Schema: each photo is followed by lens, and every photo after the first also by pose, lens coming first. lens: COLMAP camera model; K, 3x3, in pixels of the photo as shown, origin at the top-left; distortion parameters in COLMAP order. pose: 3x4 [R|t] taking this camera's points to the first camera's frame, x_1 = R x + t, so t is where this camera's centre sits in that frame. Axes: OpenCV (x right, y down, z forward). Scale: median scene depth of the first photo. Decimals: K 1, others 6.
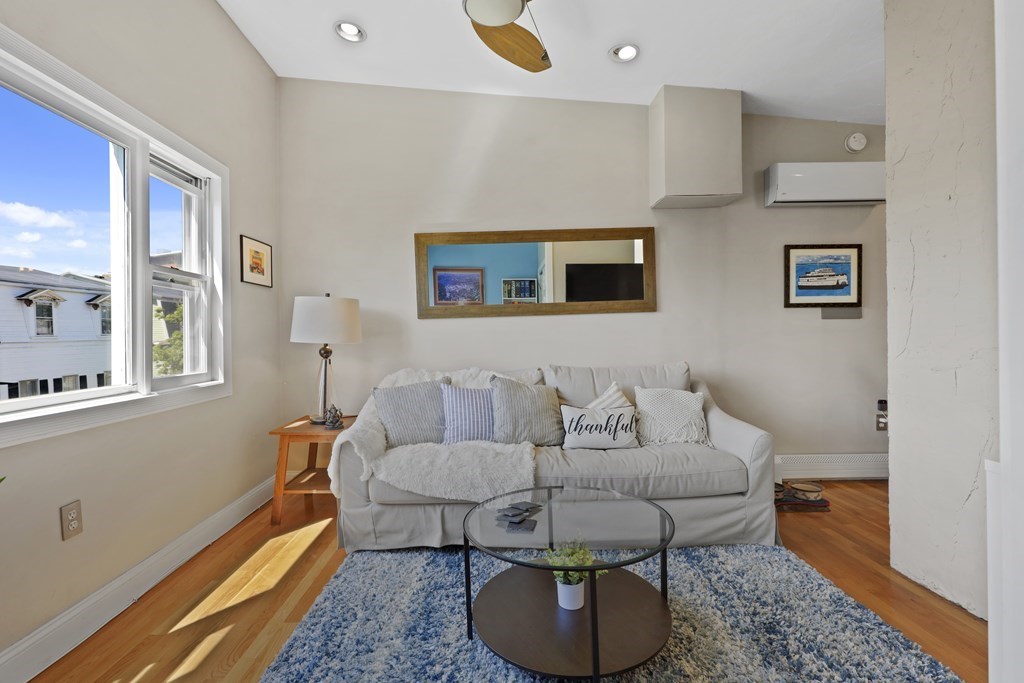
lens RADIAL K [[474.0, 0, 518.1], [0, 474.0, 346.9], [0, 0, 1]] dist [0.001161, -0.000433]
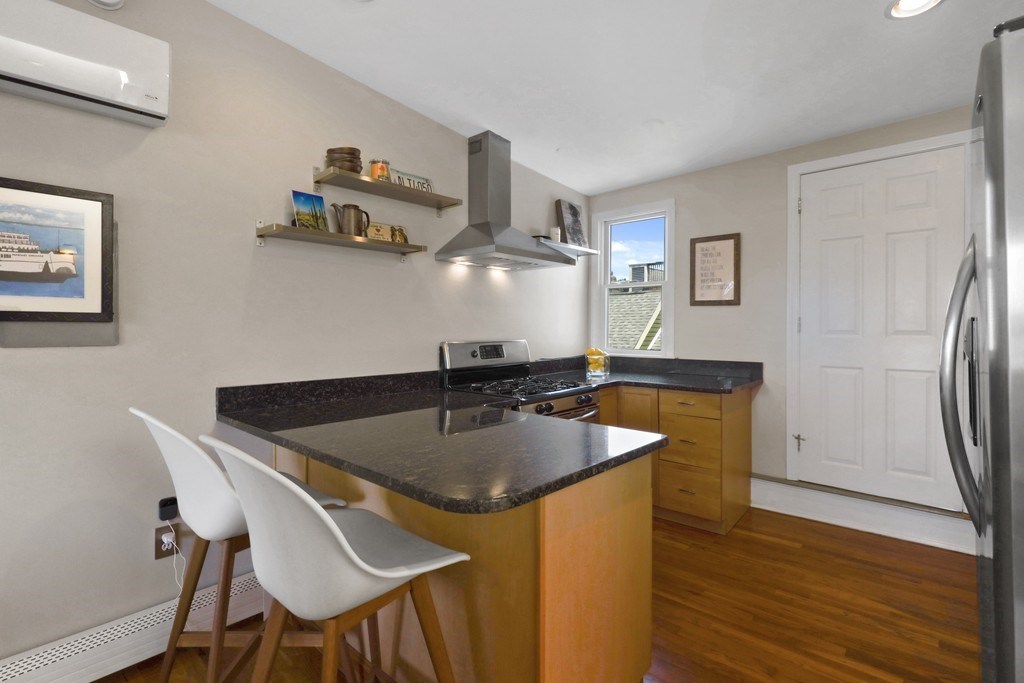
lens RADIAL K [[483.3, 0, 509.0], [0, 483.3, 330.7], [0, 0, 1]] dist [0.000562, -0.000448]
pose [[0.684899, 0.011063, 0.728554, 0.654419], [0.001828, 0.999855, -0.016901, -0.067541], [-0.728636, 0.012908, 0.684780, 0.363064]]
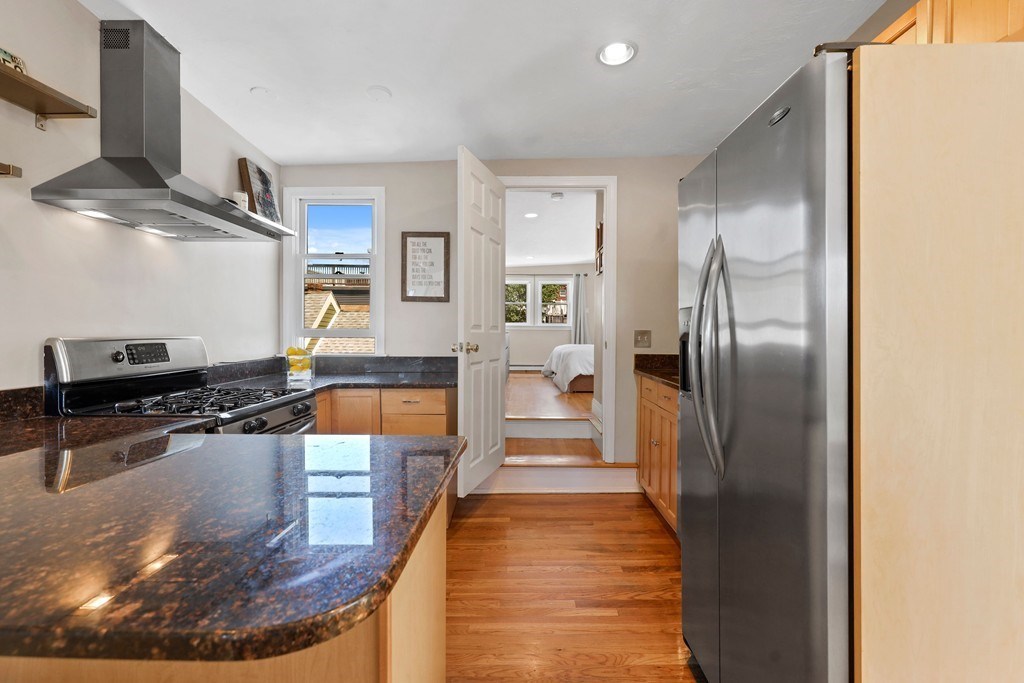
lens RADIAL K [[467.8, 0, 520.0], [0, 467.8, 338.3], [0, 0, 1]] dist [-0.000289, -0.000714]
pose [[0.027818, 0.003813, 0.999606, 0.712889], [0.014639, 0.999884, -0.004221, -0.052983], [-0.999506, 0.014751, 0.027759, 0.519434]]
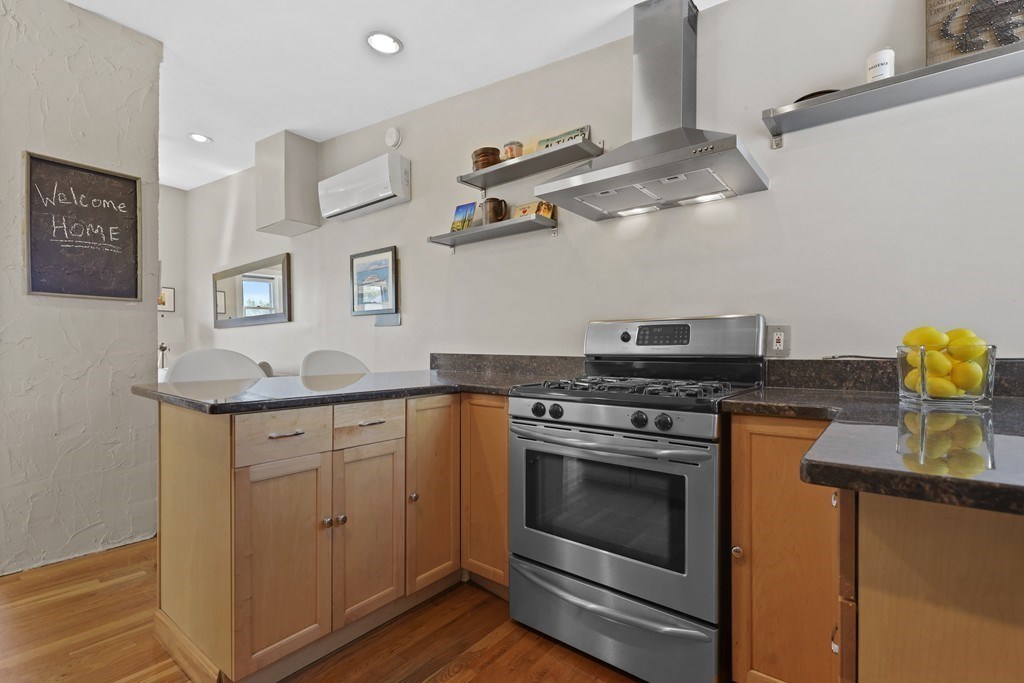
lens RADIAL K [[474.0, 0, 518.1], [0, 474.0, 346.9], [0, 0, 1]] dist [0.001161, -0.000433]
pose [[0.770849, 0.017434, -0.636780, 1.531712], [-0.022068, 0.999756, 0.000656, -0.024861], [0.636636, 0.013547, 0.771046, 0.447487]]
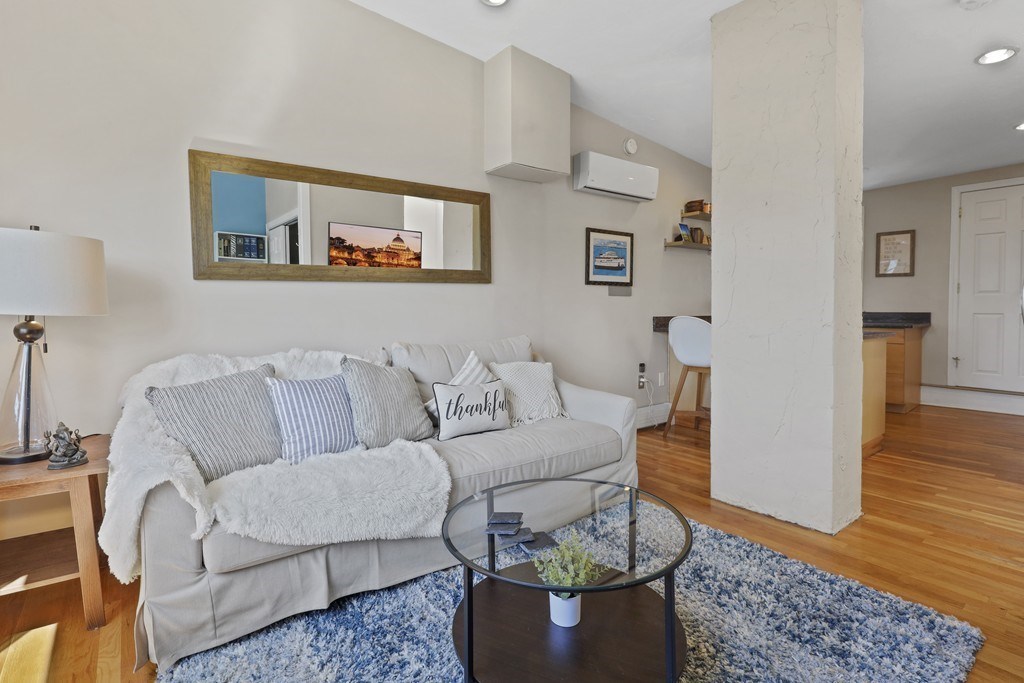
lens RADIAL K [[495.7, 0, 509.1], [0, 495.7, 324.4], [0, 0, 1]] dist [0.002913, -0.000571]
pose [[0.808306, -0.007500, 0.588715, -0.265791], [0.003245, 0.999960, 0.008284, -0.000125], [-0.588754, -0.004786, 0.808298, 0.178827]]
